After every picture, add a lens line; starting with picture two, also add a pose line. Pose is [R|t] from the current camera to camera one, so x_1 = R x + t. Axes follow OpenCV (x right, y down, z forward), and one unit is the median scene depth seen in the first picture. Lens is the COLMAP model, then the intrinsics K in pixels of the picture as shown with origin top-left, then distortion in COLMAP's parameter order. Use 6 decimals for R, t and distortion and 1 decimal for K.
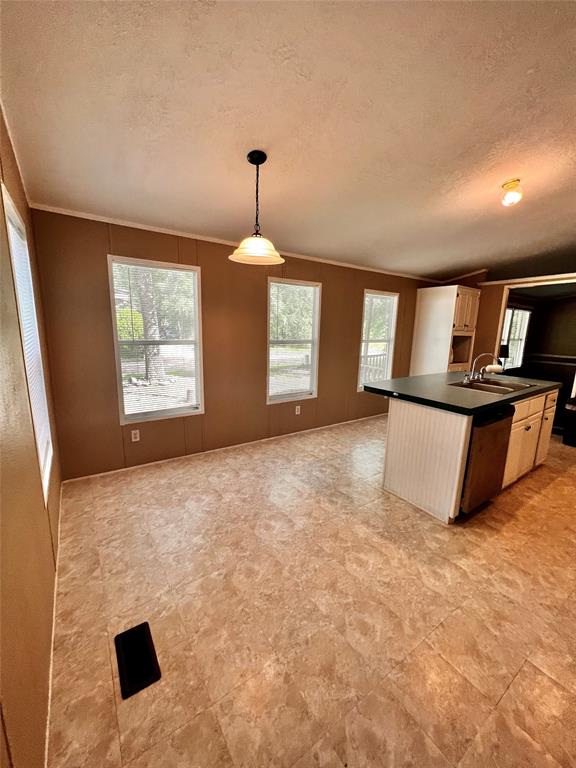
lens RADIAL K [[307.0, 0, 284.6], [0, 307.0, 385.7], [0, 0, 1]] dist [-0.001128, 0.000351]
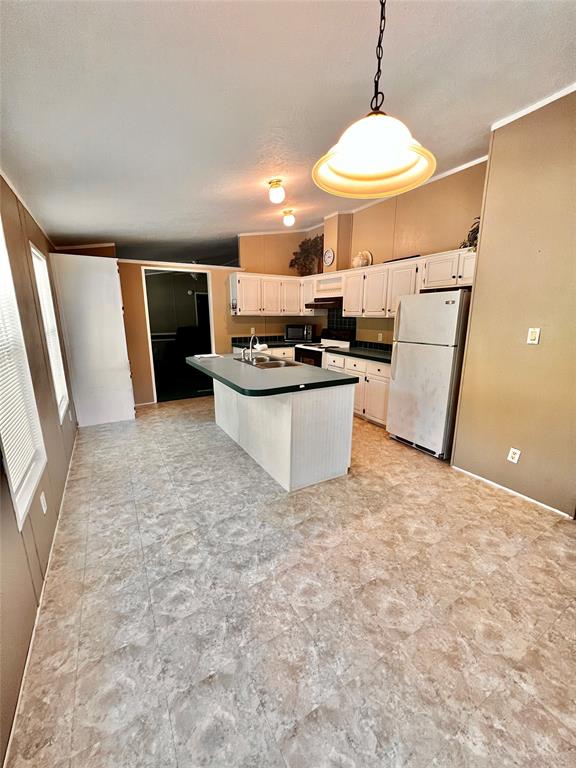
lens RADIAL K [[307.0, 0, 290.1], [0, 307.0, 385.1], [0, 0, 1]] dist [-0.001128, 0.000351]
pose [[0.063629, -0.245251, 0.967369, -0.605434], [0.187523, 0.955005, 0.229782, -0.222192], [-0.980197, 0.166783, 0.106757, 1.071629]]
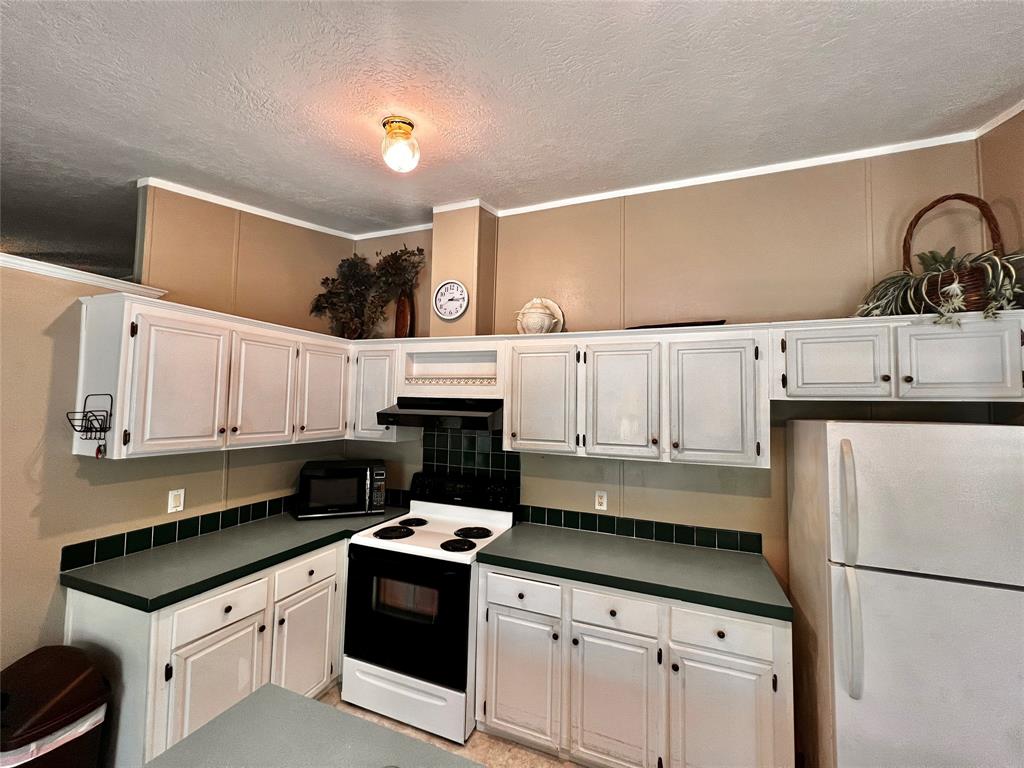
lens RADIAL K [[409.4, 0, 512.8], [0, 409.4, 384.9], [0, 0, 1]] dist [-0.001128, 0.000351]
pose [[-0.558314, 0.005758, 0.829610, 0.725821], [0.123850, 0.989349, 0.076482, -0.370784], [-0.820334, 0.145448, -0.553080, 1.417135]]
